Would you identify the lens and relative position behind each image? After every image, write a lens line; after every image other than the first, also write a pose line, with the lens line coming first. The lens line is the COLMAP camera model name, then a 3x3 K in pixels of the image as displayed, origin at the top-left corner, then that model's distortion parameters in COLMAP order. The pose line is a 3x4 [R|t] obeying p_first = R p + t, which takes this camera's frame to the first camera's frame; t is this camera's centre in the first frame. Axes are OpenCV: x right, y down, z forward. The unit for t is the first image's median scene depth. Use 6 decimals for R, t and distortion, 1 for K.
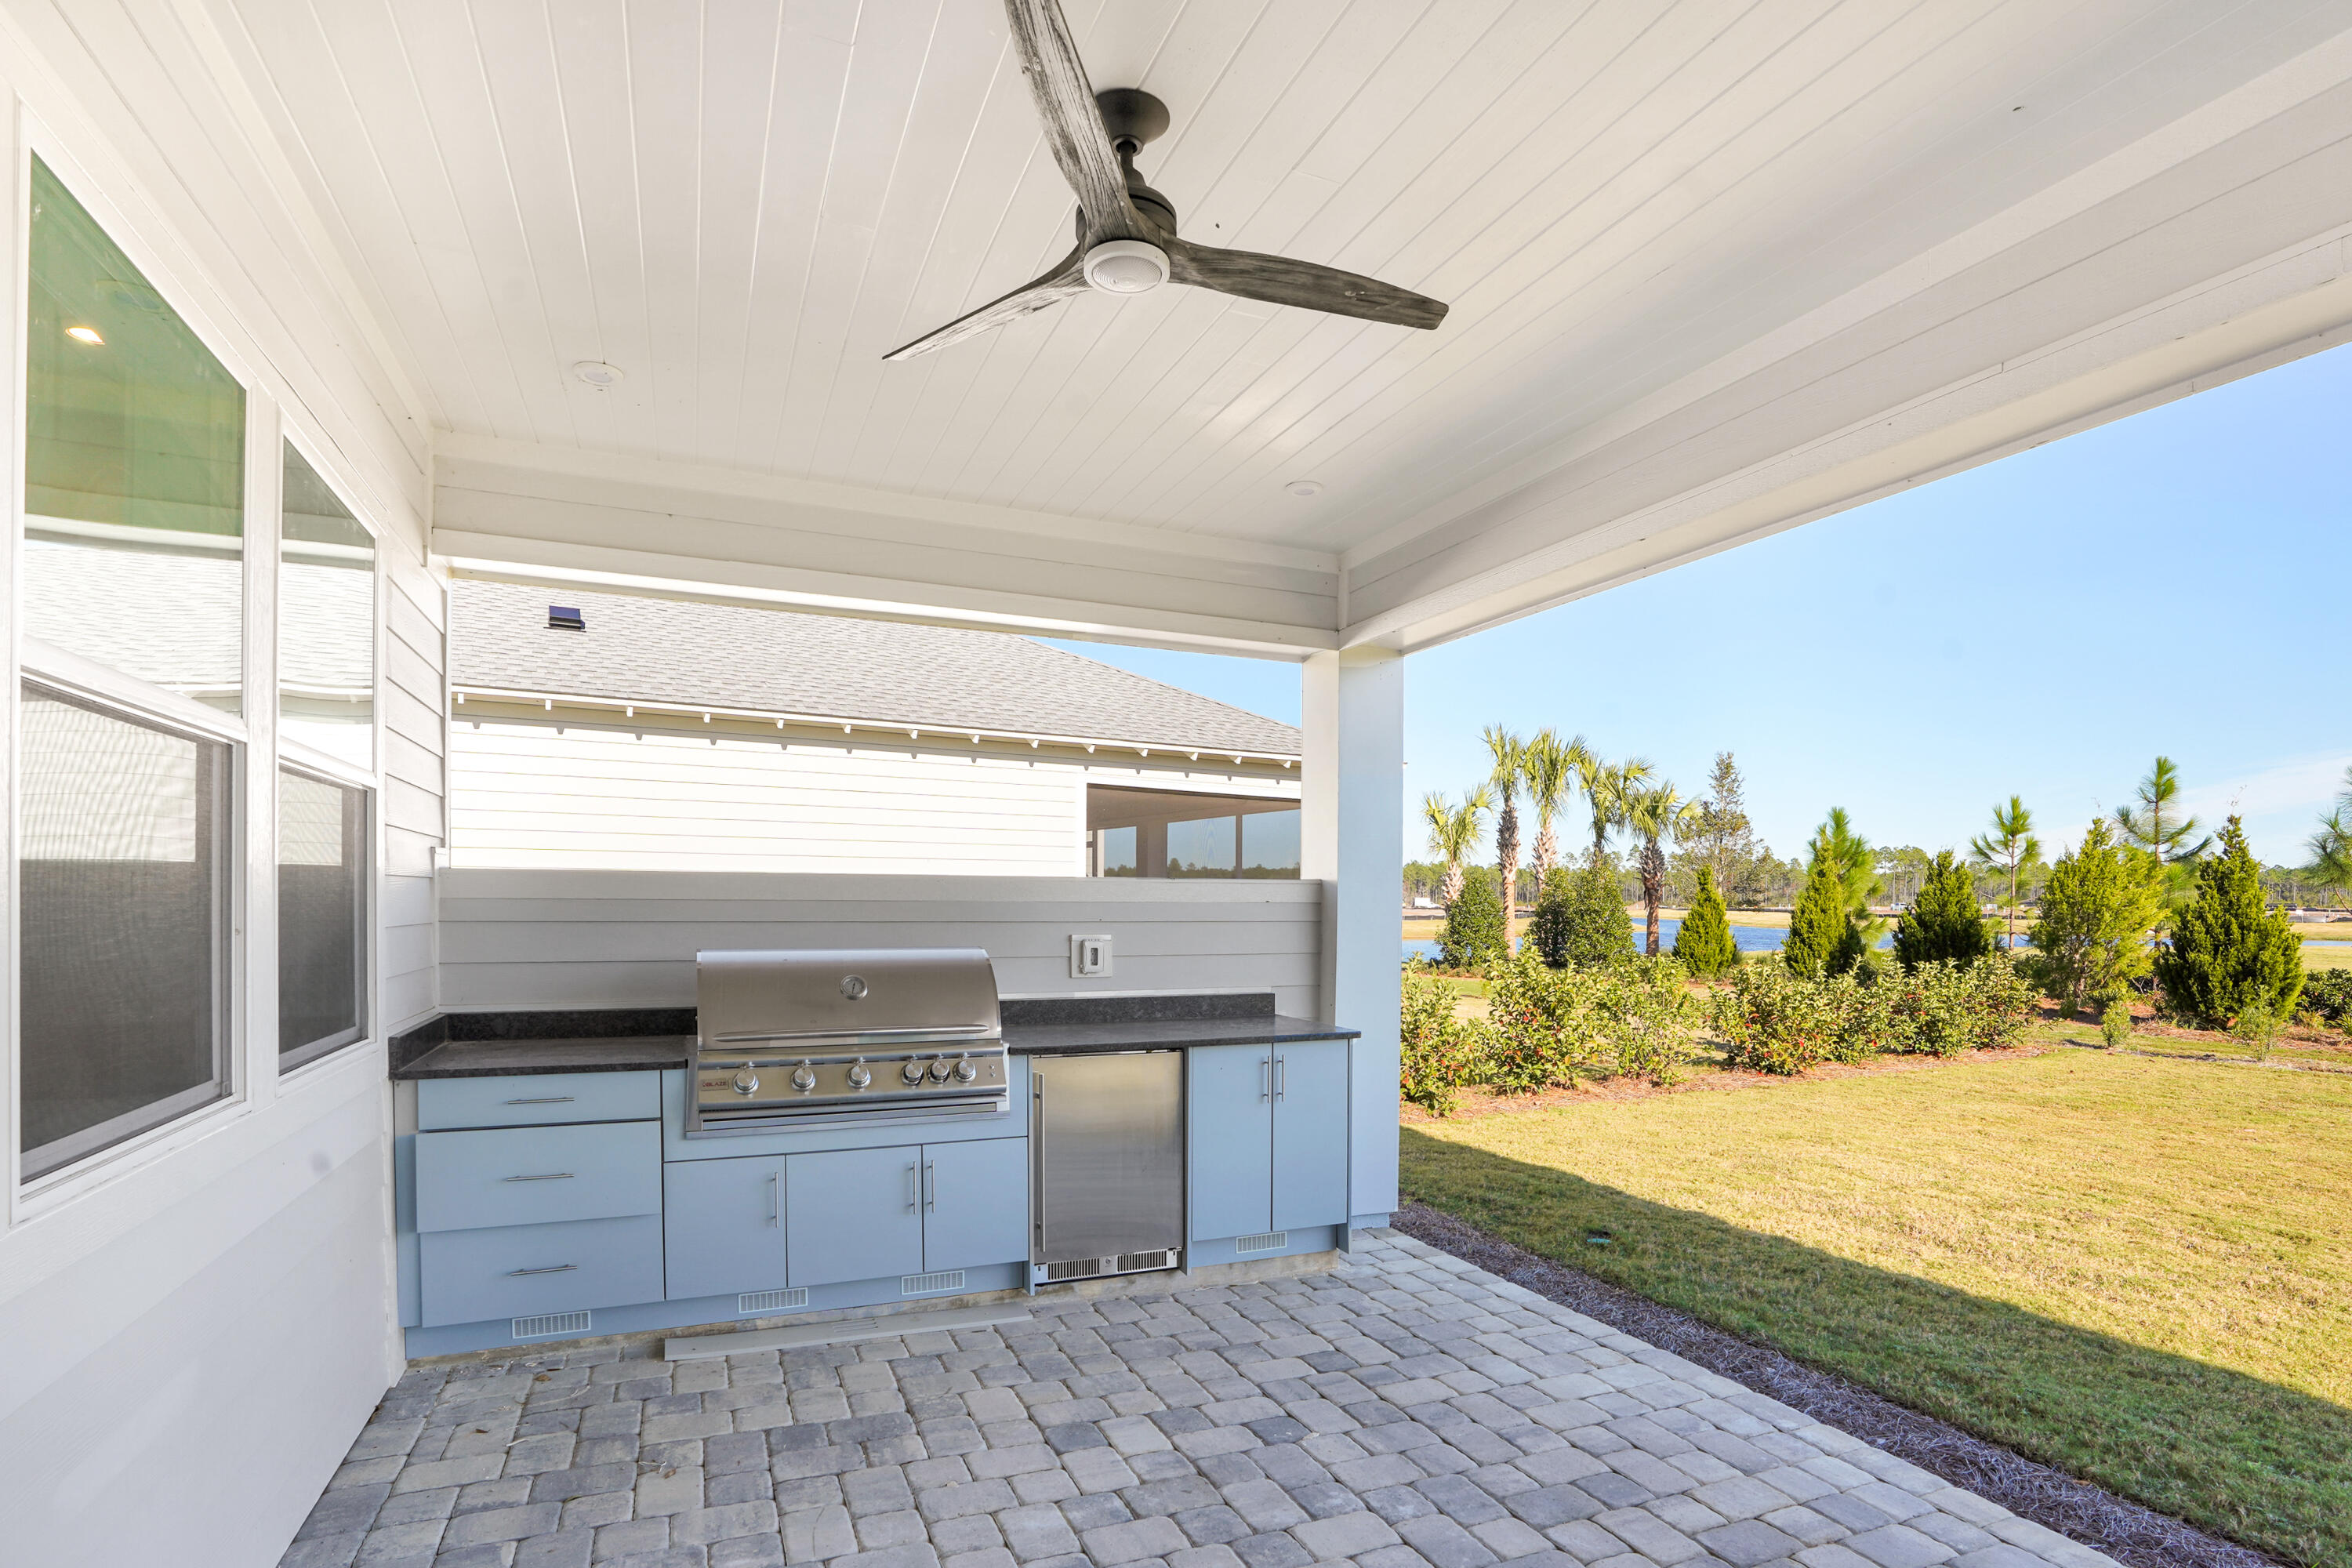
lens RADIAL K [[1134.3, 0, 1177.1], [0, 1134.3, 906.8], [0, 0, 1]] dist [-0.064659, 0.018874]
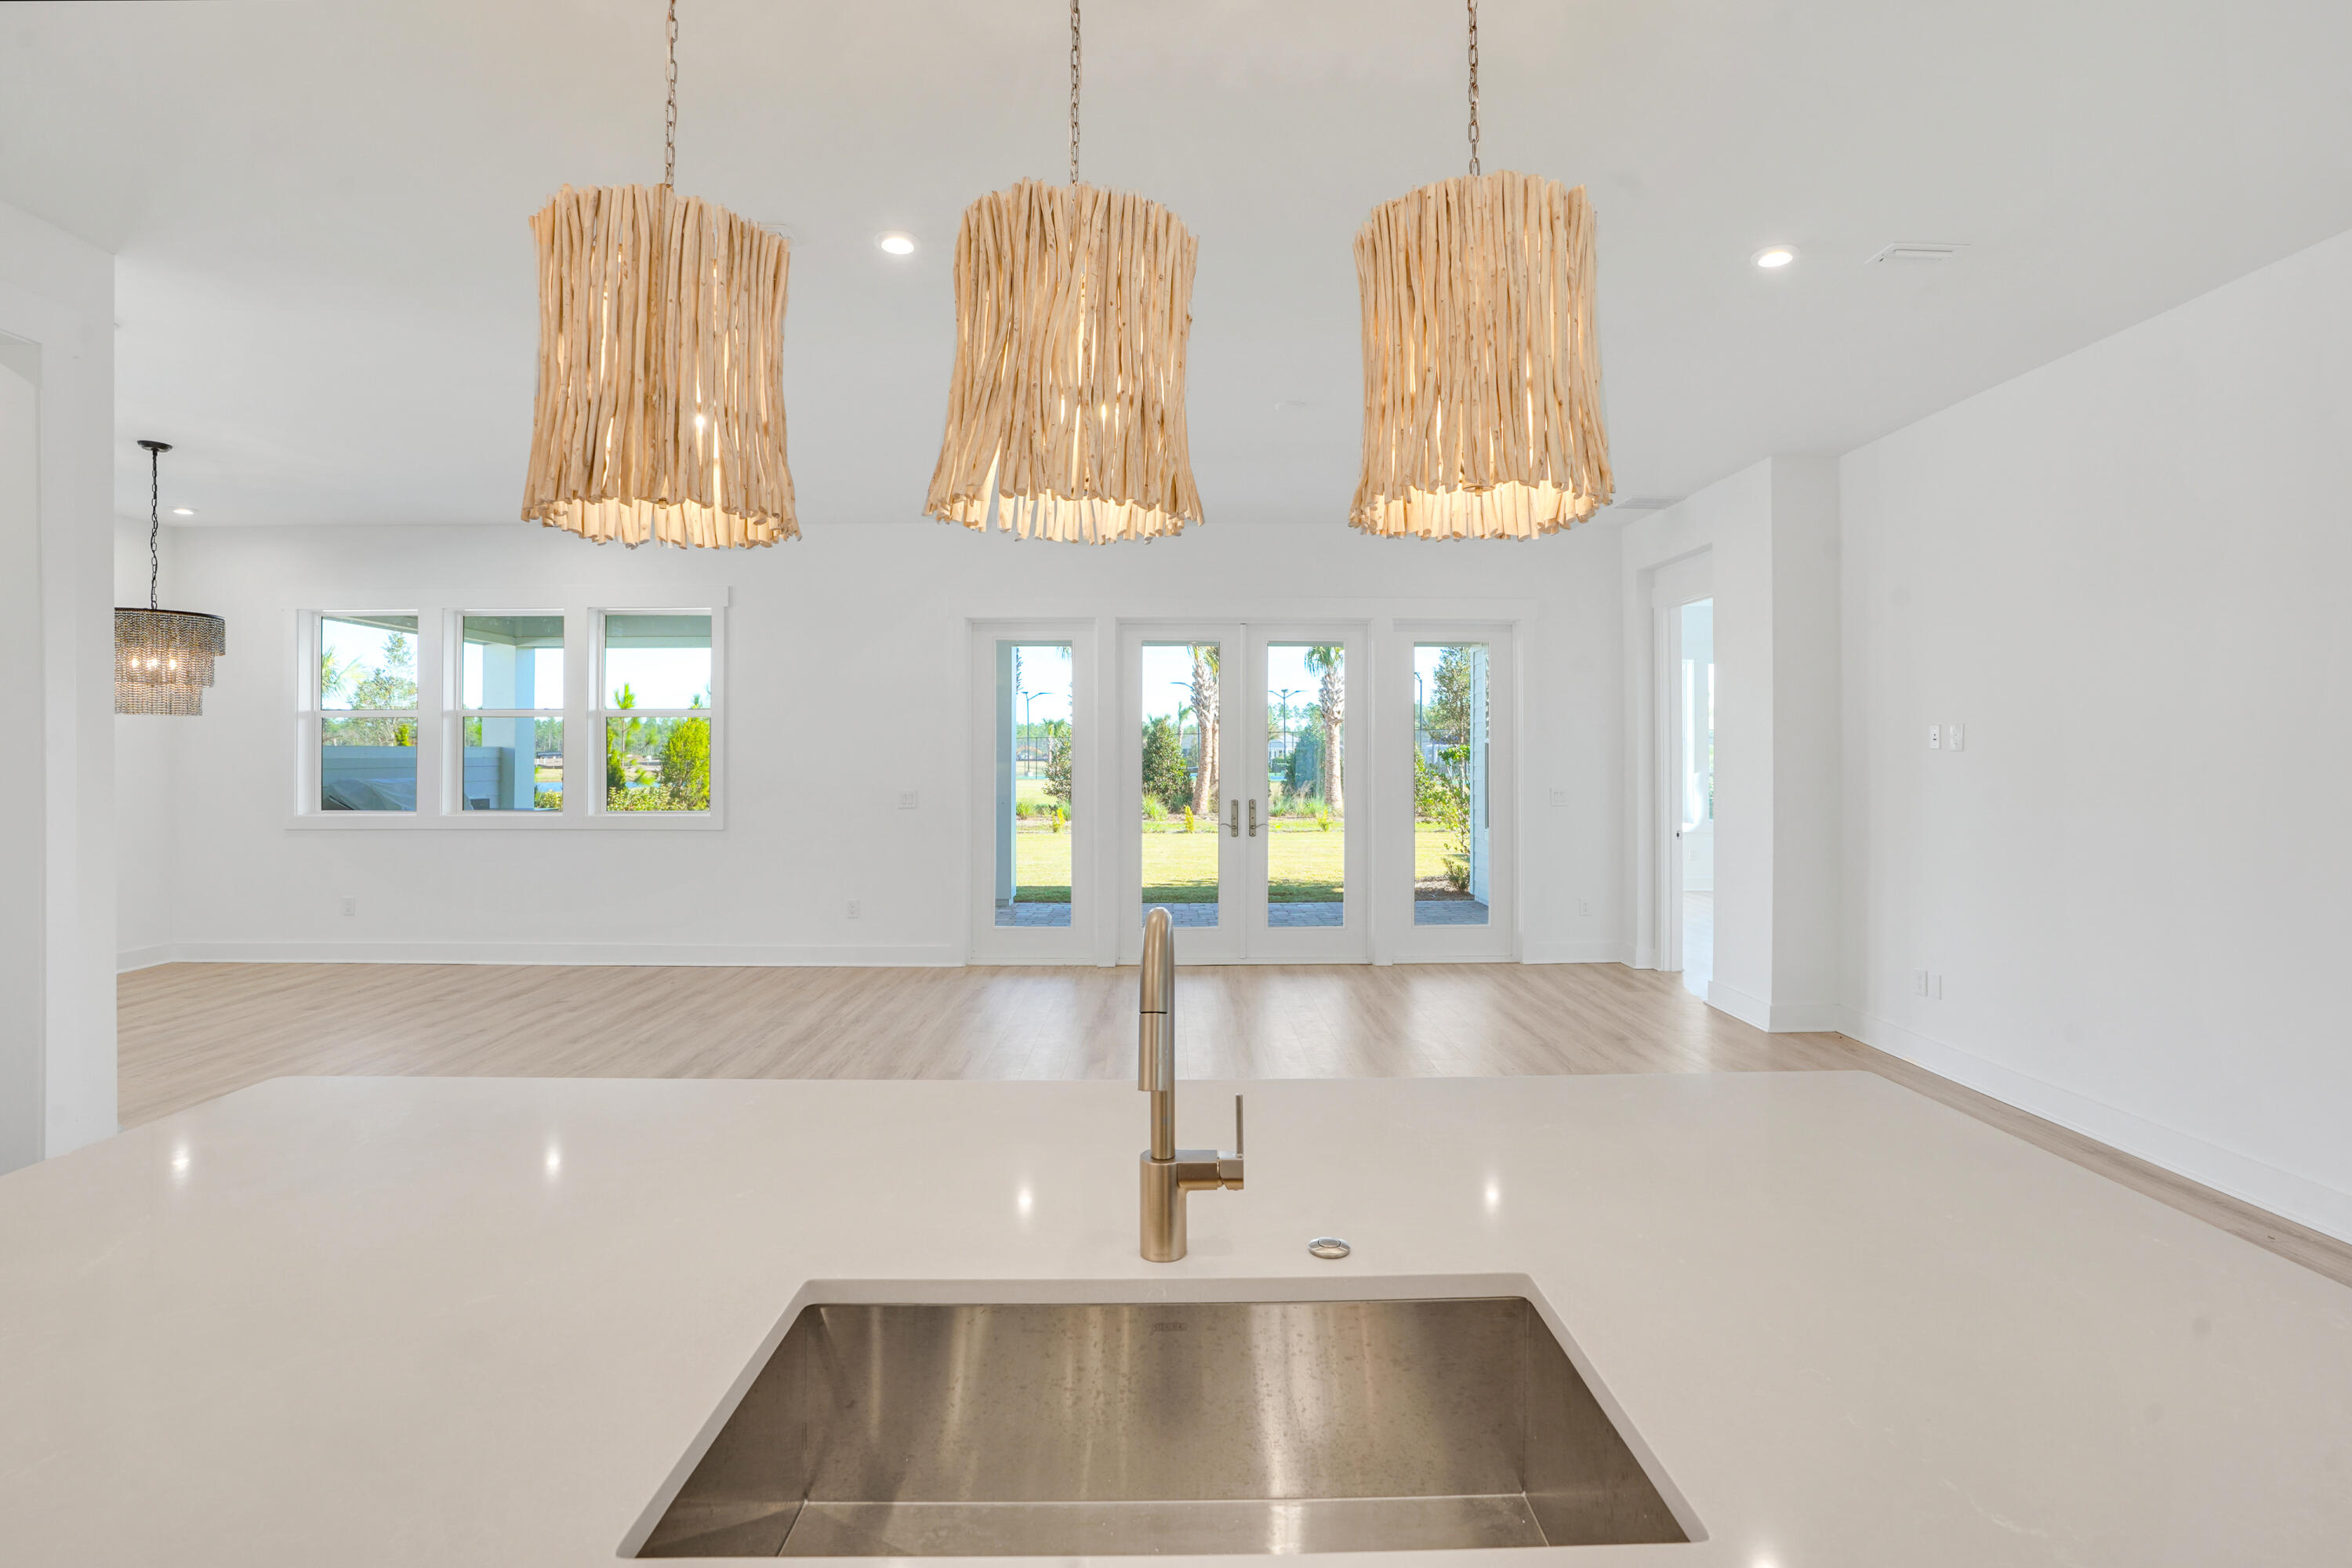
lens RADIAL K [[1099.0, 0, 1180.5], [0, 1099.0, 769.7], [0, 0, 1]] dist [-0.061384, 0.017752]
pose [[0.379053, -0.012164, 0.925295, -0.385630], [0.002584, 0.999924, 0.012087, -0.000551], [-0.925372, -0.002190, 0.379055, -0.302403]]
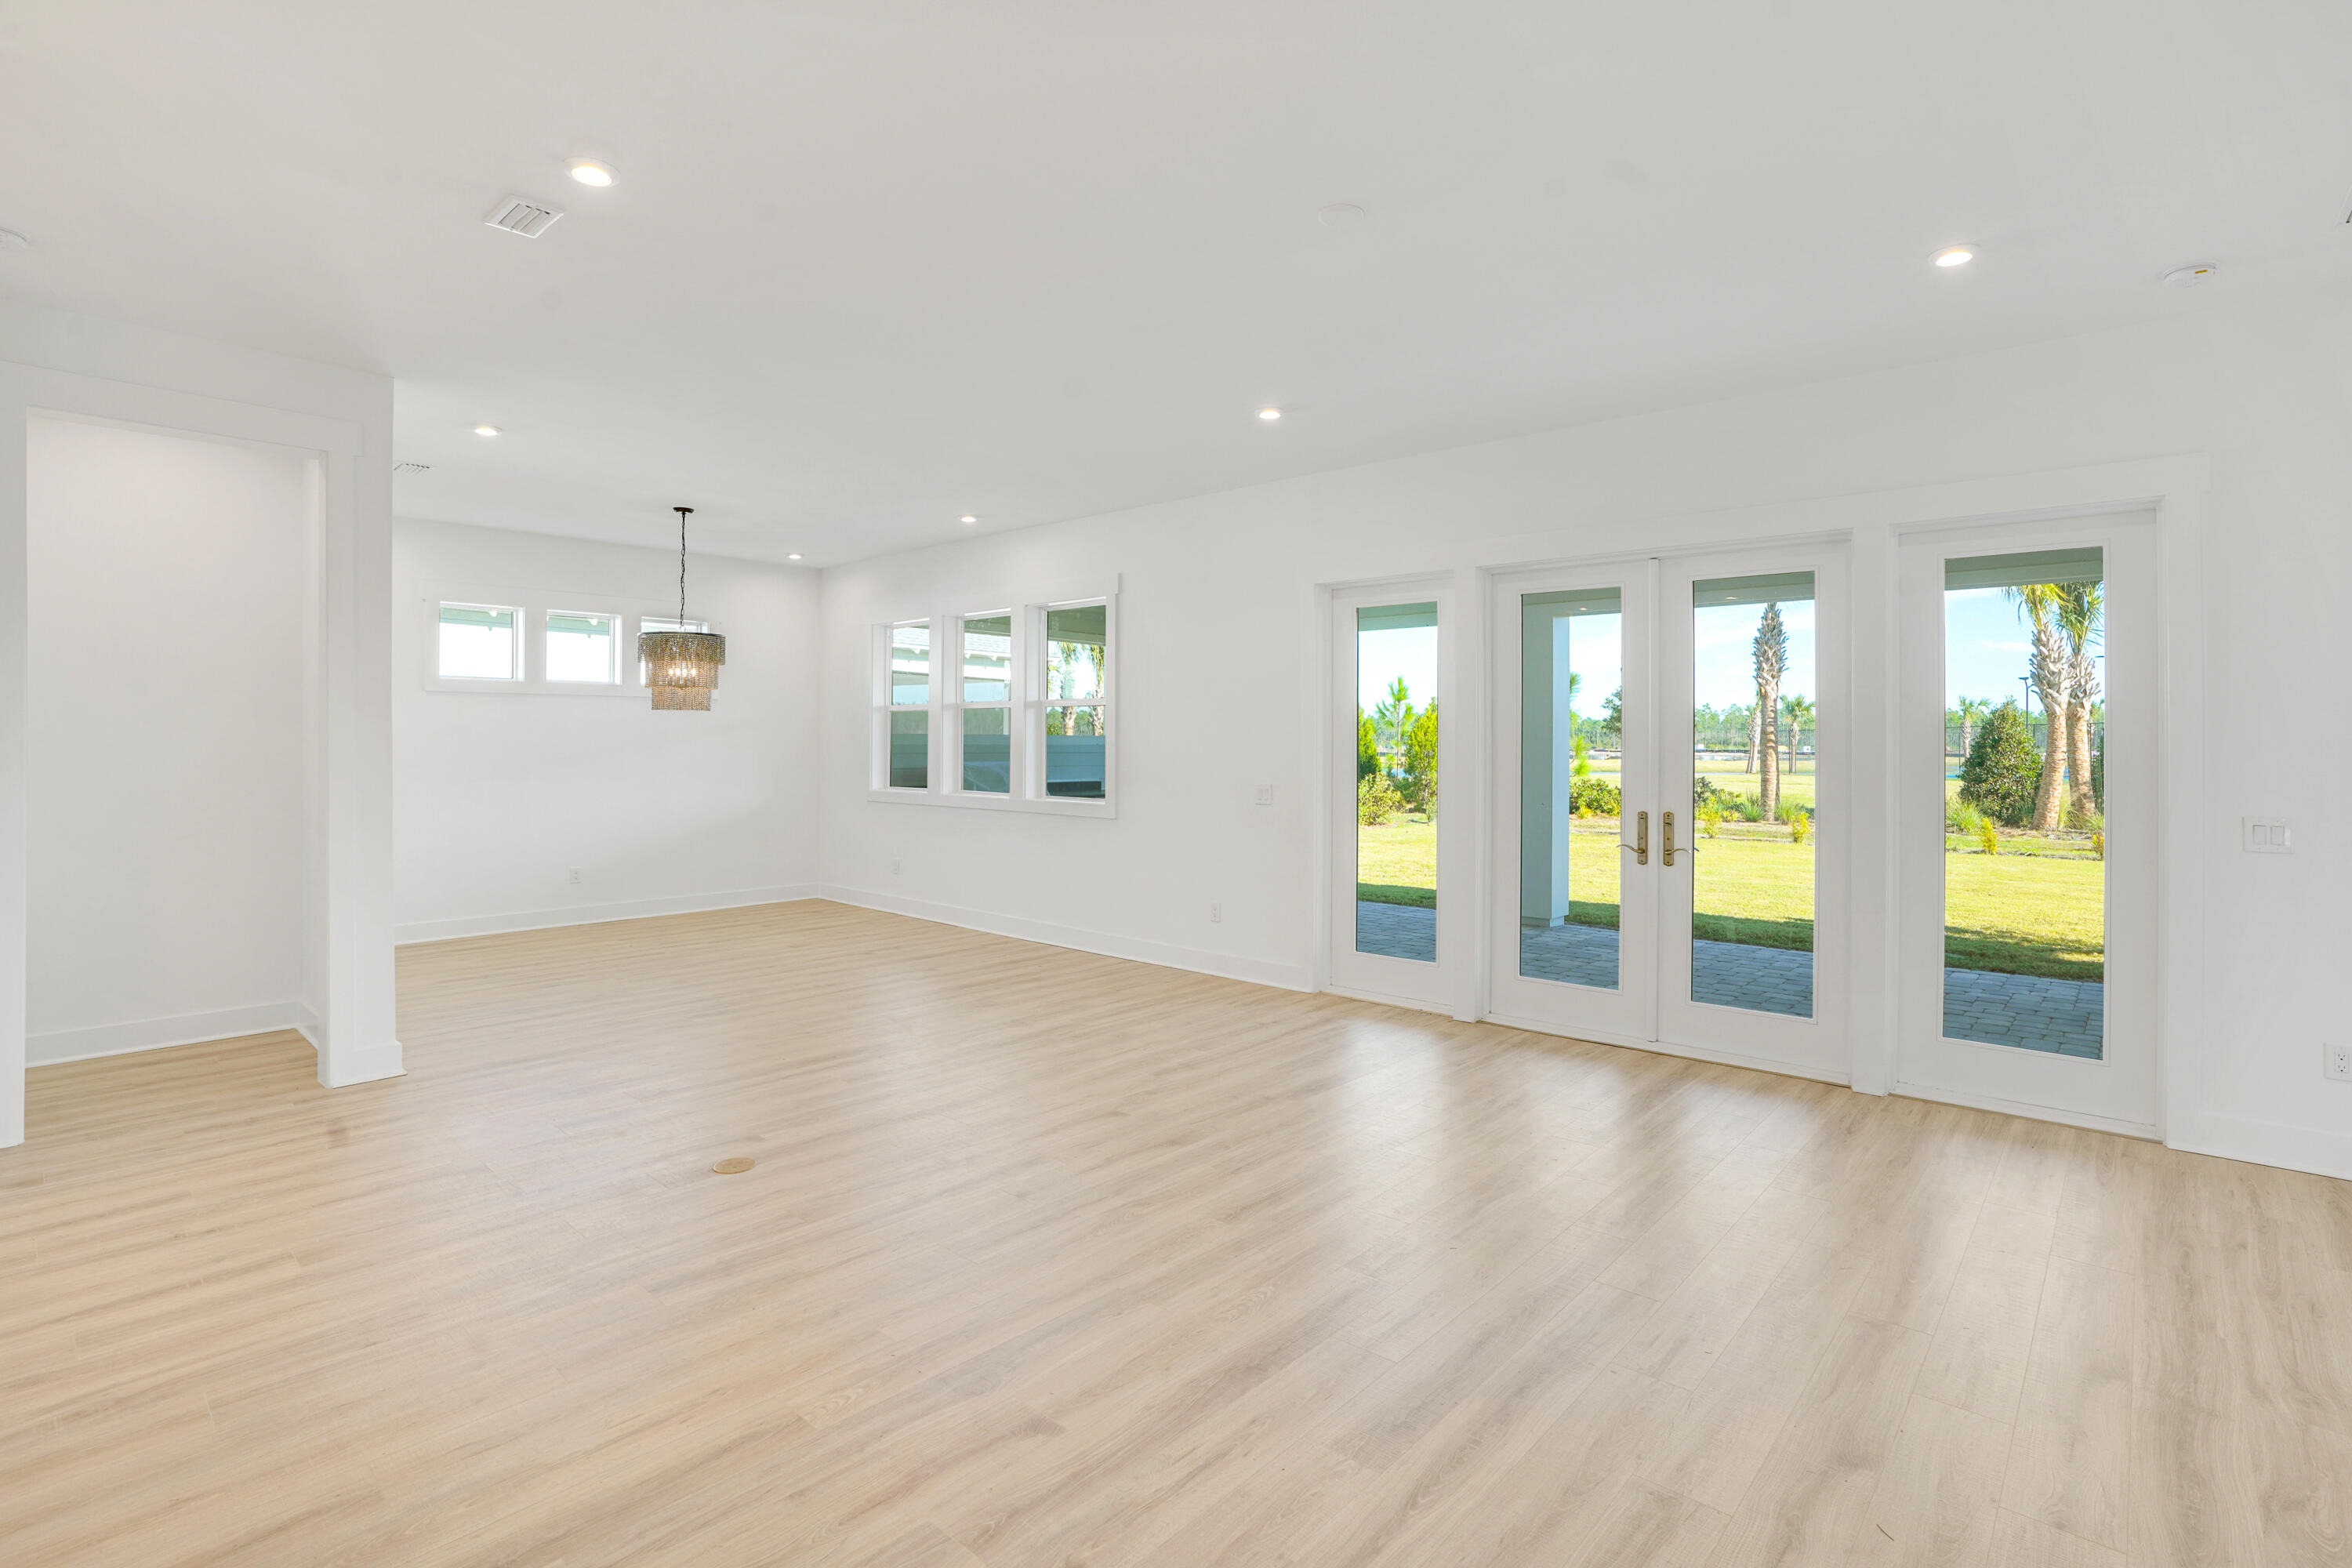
lens RADIAL K [[1099.0, 0, 1180.5], [0, 1099.0, 769.7], [0, 0, 1]] dist [-0.061384, 0.017752]
pose [[0.907330, -0.003428, 0.420405, -0.229337], [-0.006324, 0.999742, 0.021802, -0.000726], [-0.420371, -0.022441, 0.907075, -0.372120]]
